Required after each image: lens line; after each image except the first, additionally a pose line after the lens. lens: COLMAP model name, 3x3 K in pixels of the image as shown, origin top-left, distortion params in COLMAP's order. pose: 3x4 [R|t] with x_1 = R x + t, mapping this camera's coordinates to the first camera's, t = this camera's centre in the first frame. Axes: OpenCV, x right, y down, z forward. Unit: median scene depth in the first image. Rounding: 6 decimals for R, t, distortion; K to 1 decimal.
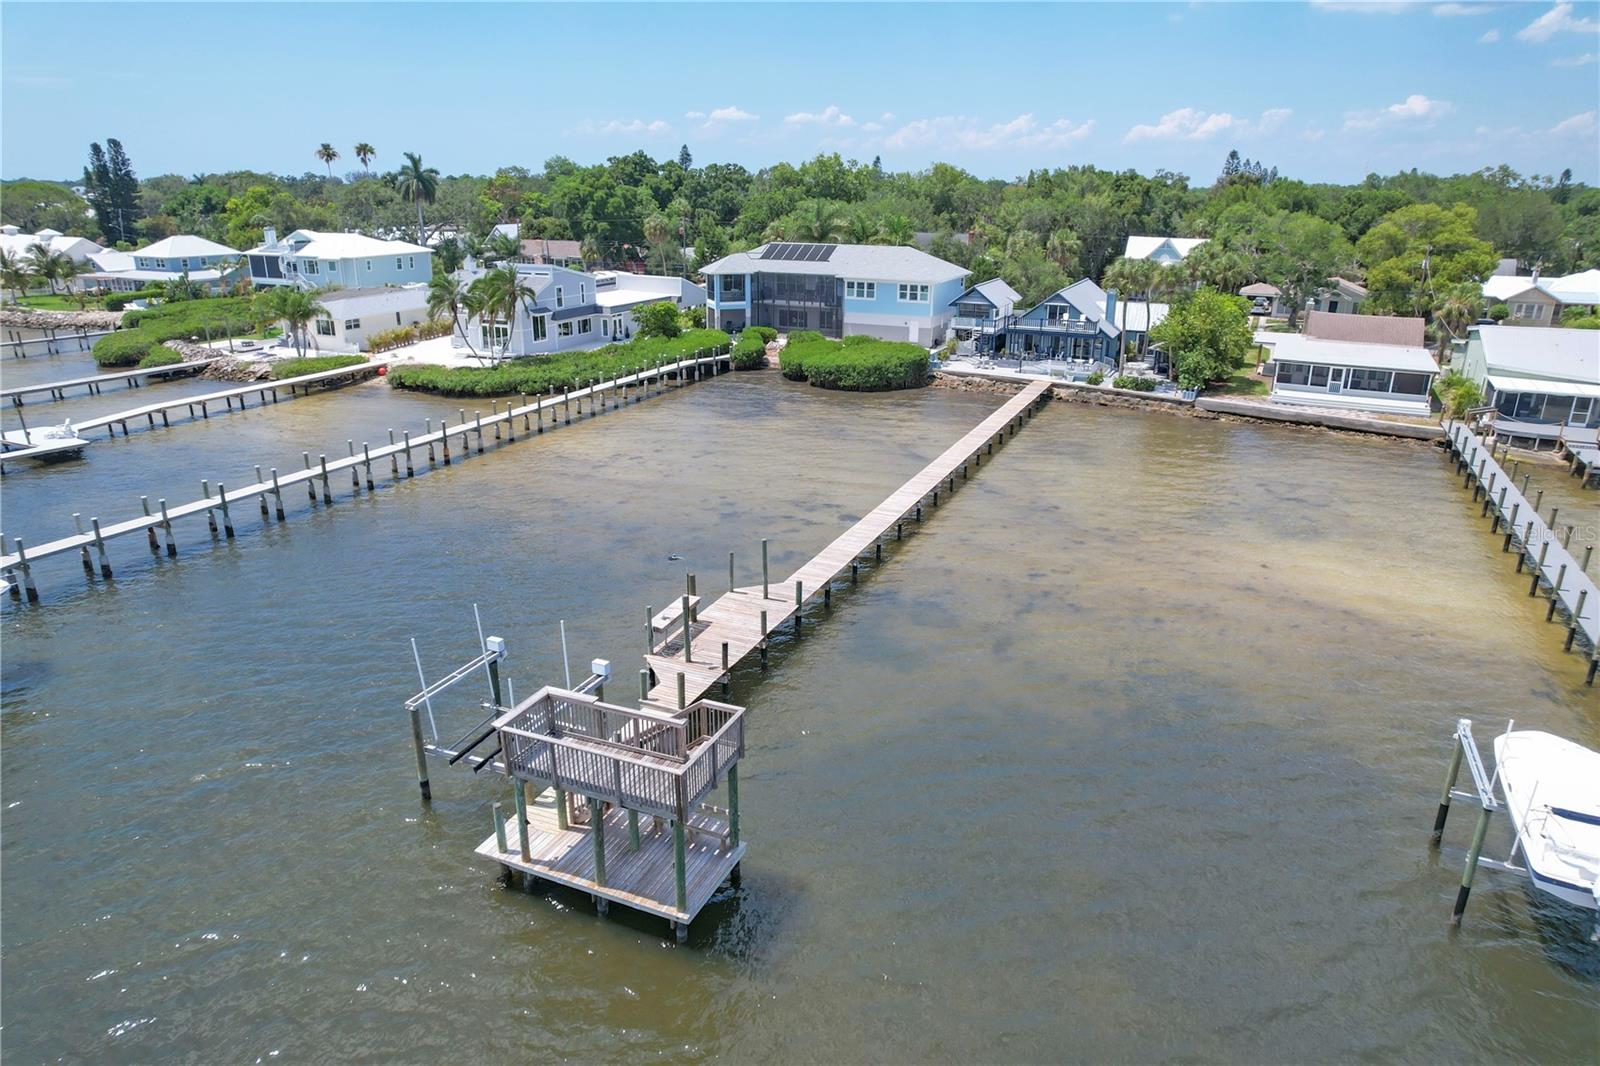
lens RADIAL K [[1023.2, 0, 800.0], [0, 1023.2, 533.0], [0, 0, 1]] dist [-0.068038, 0.053762]
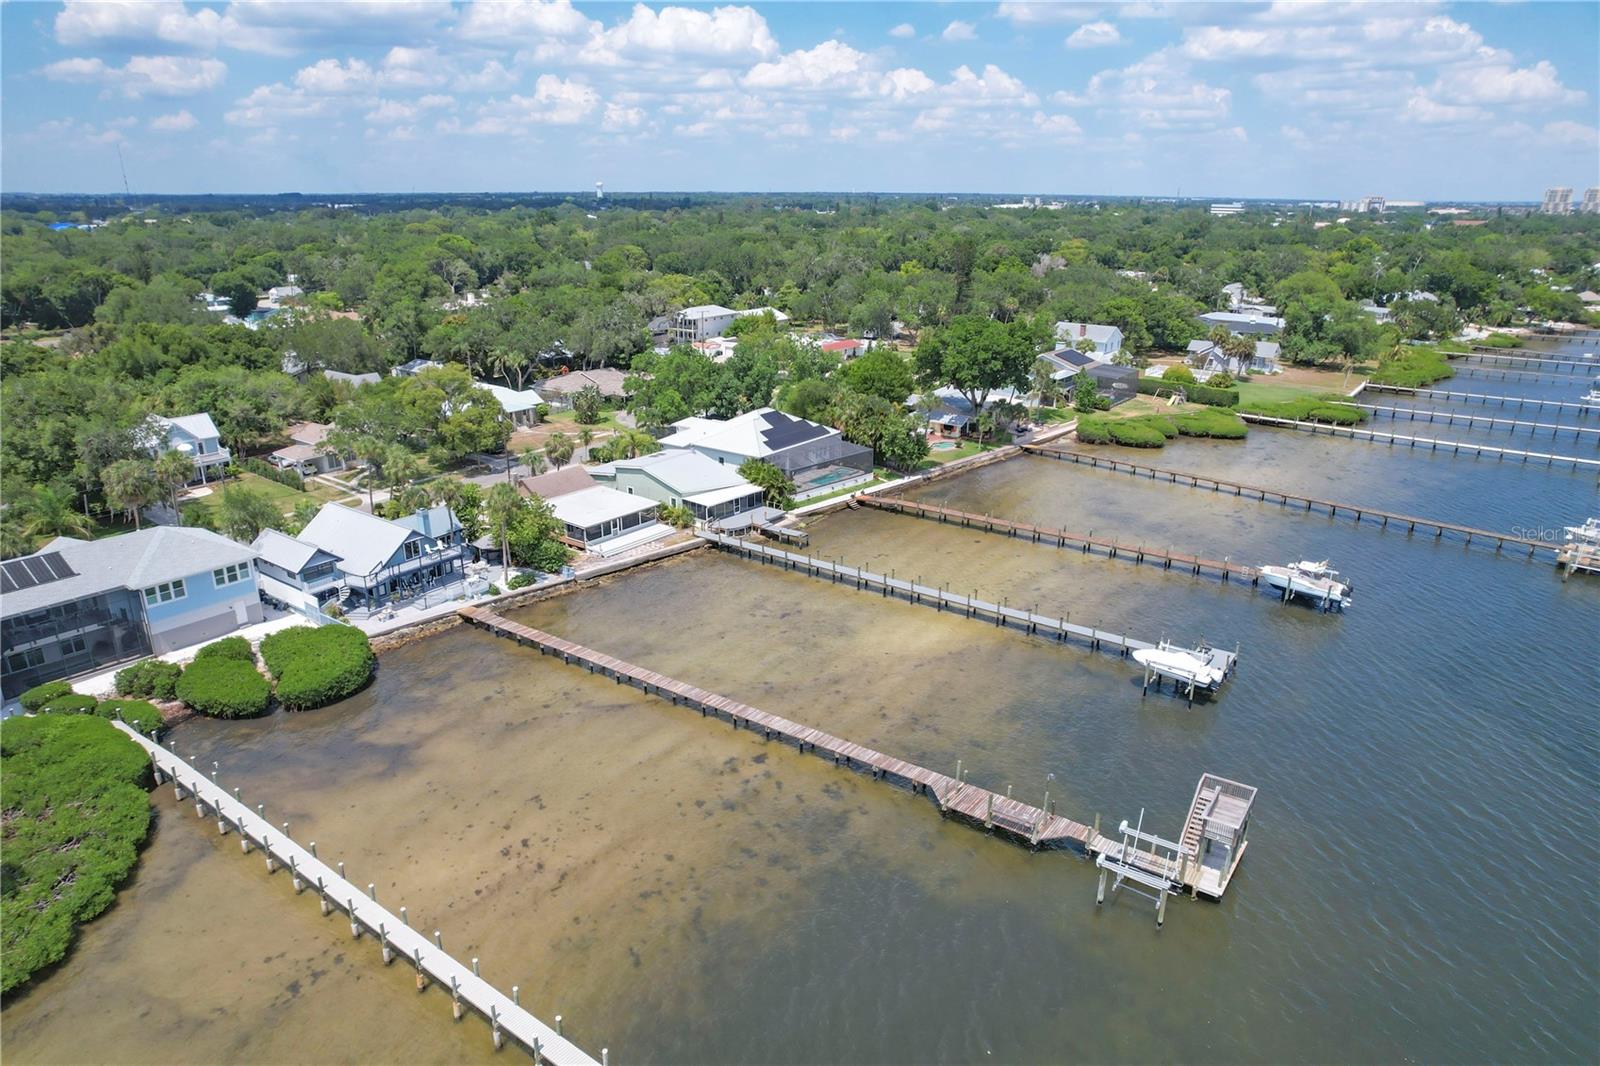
lens RADIAL K [[1023.2, 0, 800.0], [0, 1023.2, 533.0], [0, 0, 1]] dist [-0.068038, 0.053762]
pose [[0.208708, -0.317559, 0.924985, -0.655514], [0.314631, 0.917333, 0.243941, -0.358855], [-0.925985, 0.240117, 0.291368, 0.284531]]
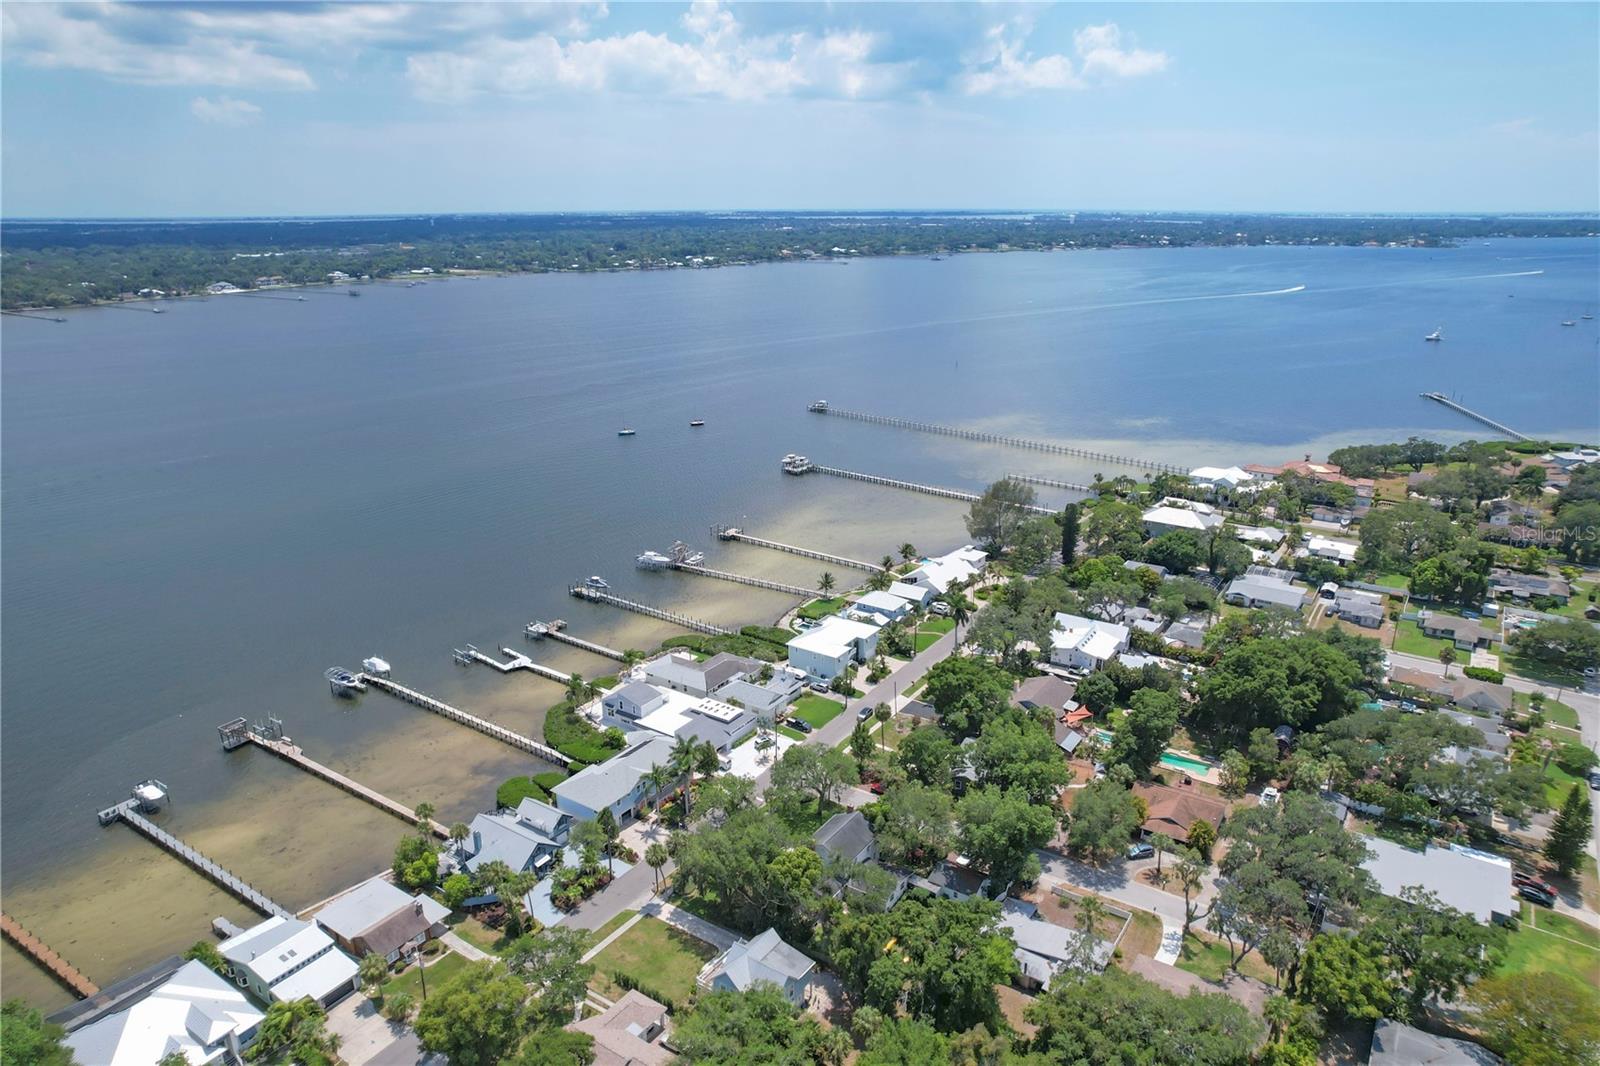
lens RADIAL K [[1023.2, 0, 800.0], [0, 1023.2, 533.0], [0, 0, 1]] dist [-0.068038, 0.053762]
pose [[-0.158289, 0.298291, -0.941258, 1.791017], [-0.322164, 0.885505, 0.334800, -1.536060], [0.933357, 0.356235, -0.044067, 1.417910]]
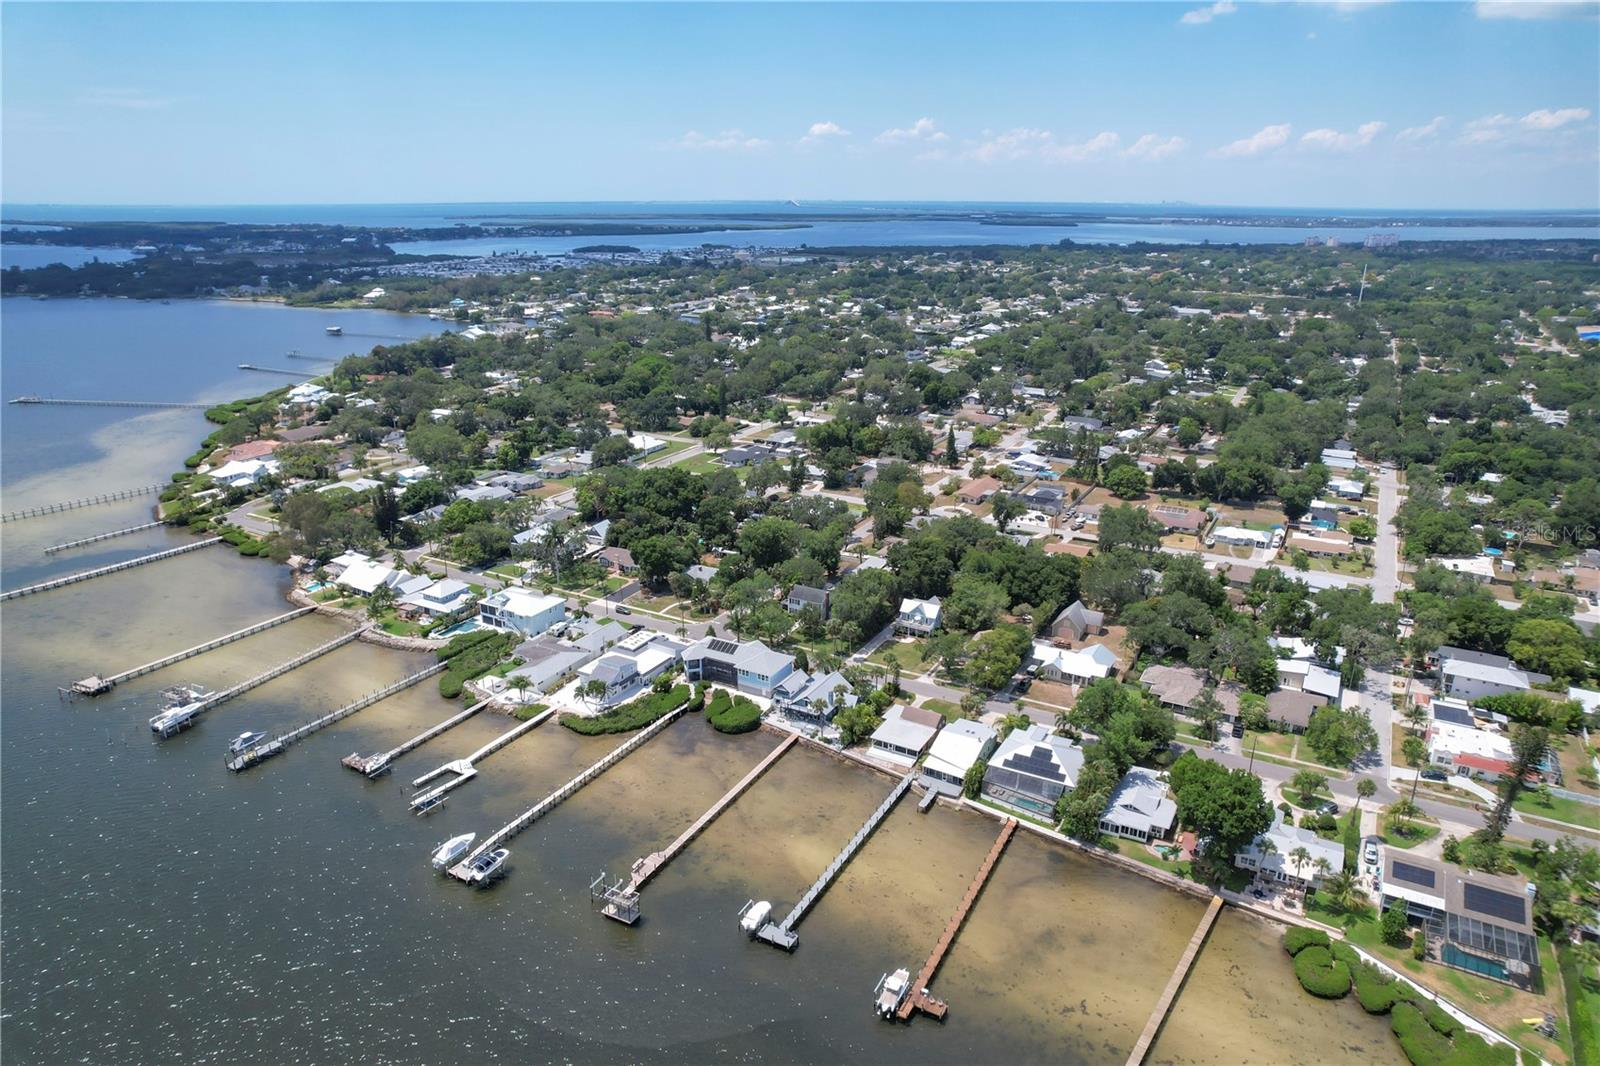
lens RADIAL K [[1023.2, 0, 800.0], [0, 1023.2, 533.0], [0, 0, 1]] dist [-0.068038, 0.053762]
pose [[0.996996, 0.019178, -0.075043, 0.415131], [-0.020159, 0.999721, -0.012334, -0.611958], [0.074785, 0.013810, 0.997104, -1.608177]]
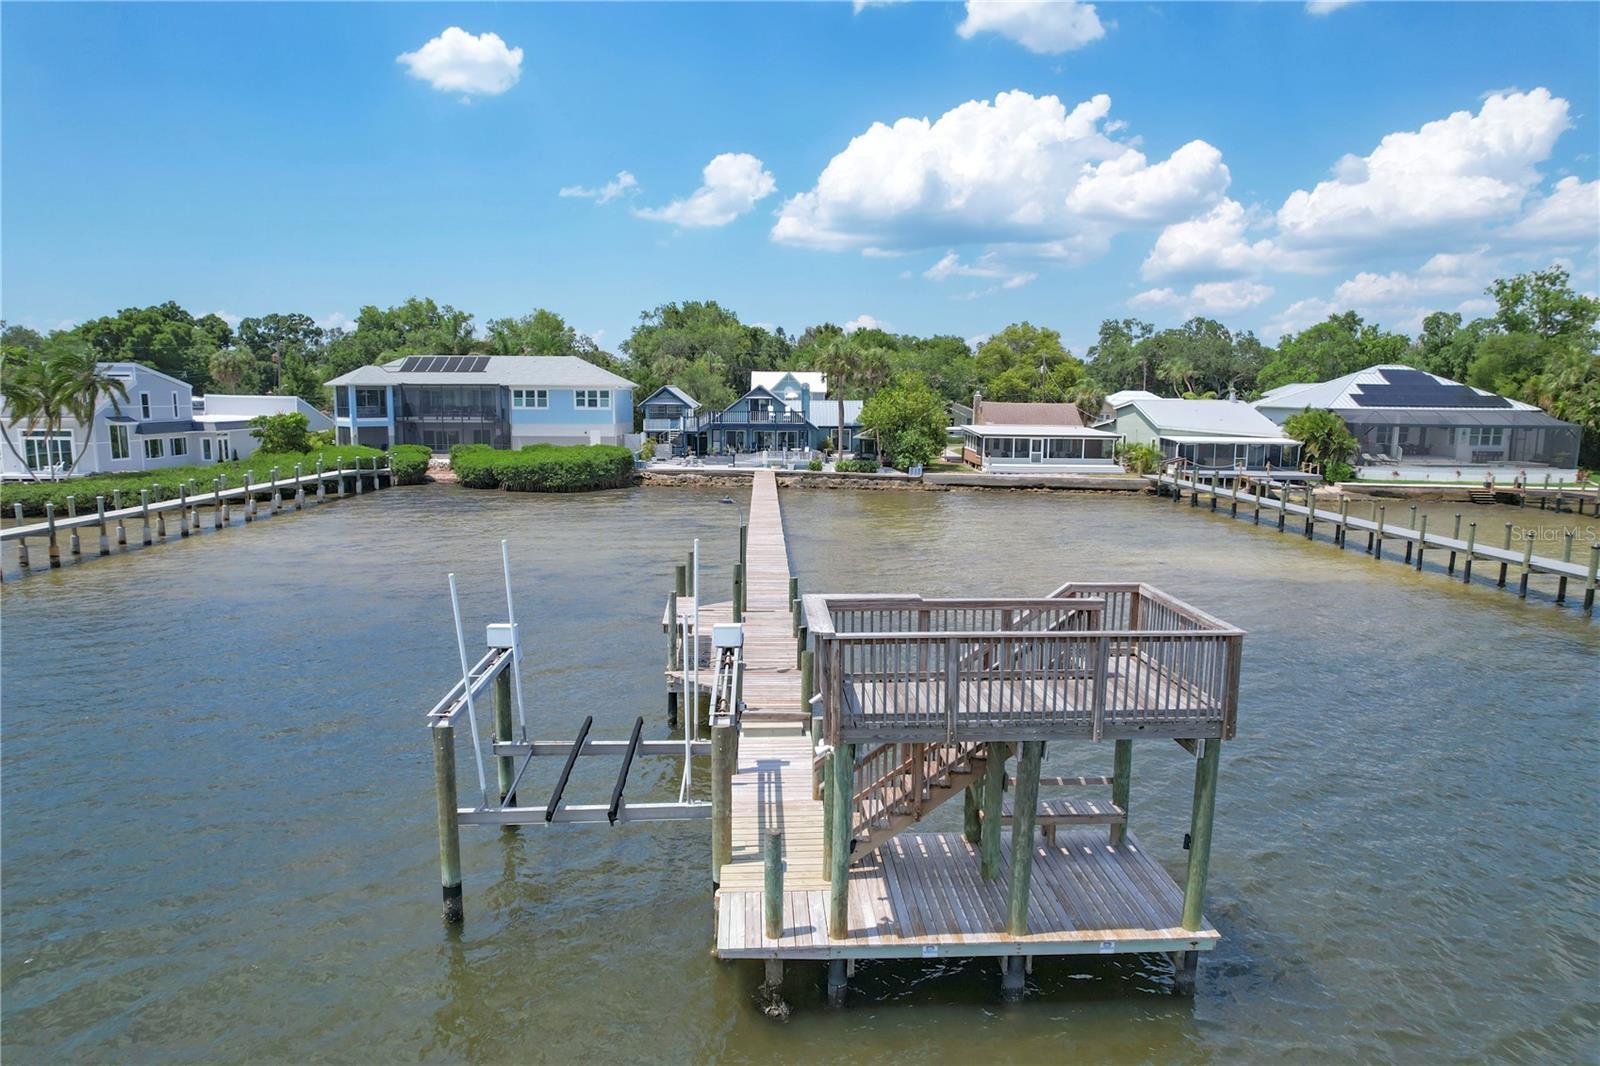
lens RADIAL K [[1023.2, 0, 800.0], [0, 1023.2, 533.0], [0, 0, 1]] dist [-0.068038, 0.053762]
pose [[0.899833, -0.057670, 0.432406, -0.134972], [0.138428, 0.977742, -0.157666, 0.056953], [-0.413688, 0.201730, 0.887788, 0.145737]]
